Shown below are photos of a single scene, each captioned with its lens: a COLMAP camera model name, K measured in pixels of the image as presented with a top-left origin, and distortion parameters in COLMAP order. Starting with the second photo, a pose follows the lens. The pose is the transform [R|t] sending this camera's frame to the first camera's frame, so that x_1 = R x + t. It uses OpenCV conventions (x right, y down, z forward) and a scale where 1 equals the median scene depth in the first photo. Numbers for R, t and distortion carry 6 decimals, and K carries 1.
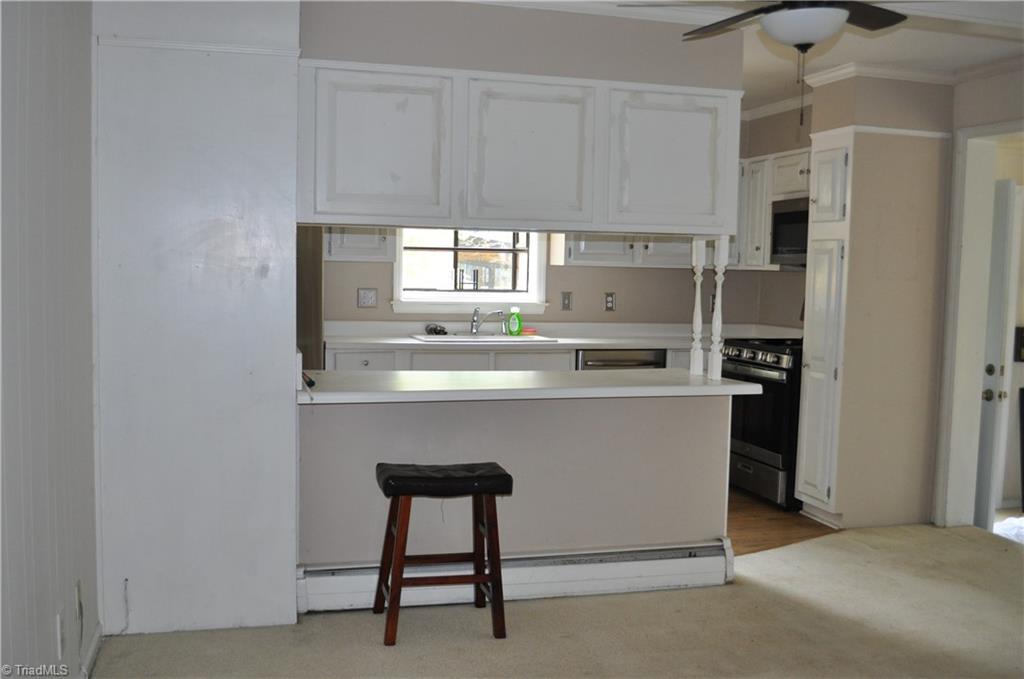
lens RADIAL K [[984.2, 0, 512.0], [0, 984.2, 339.5], [0, 0, 1]] dist [-0.006004, -0.001868]
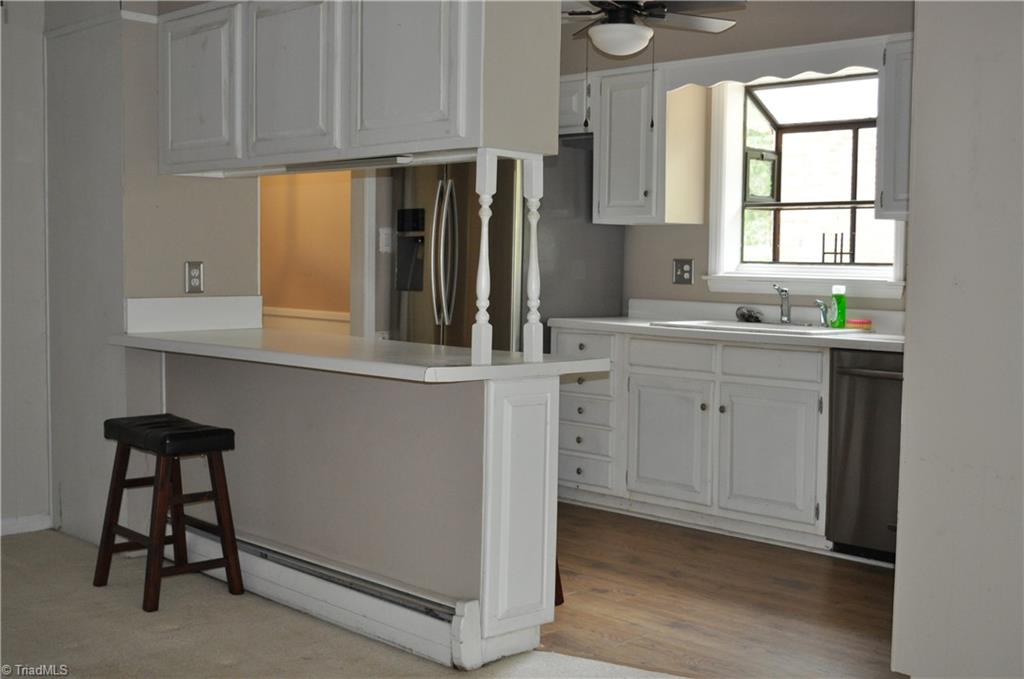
lens RADIAL K [[1256.3, 0, 512.0], [0, 1256.3, 339.5], [0, 0, 1]] dist [0.001055, 0.005431]
pose [[0.440265, 0.043080, -0.896834, 0.674579], [-0.071877, 0.997334, 0.012622, 0.008542], [0.894986, 0.058905, 0.442188, 0.439372]]
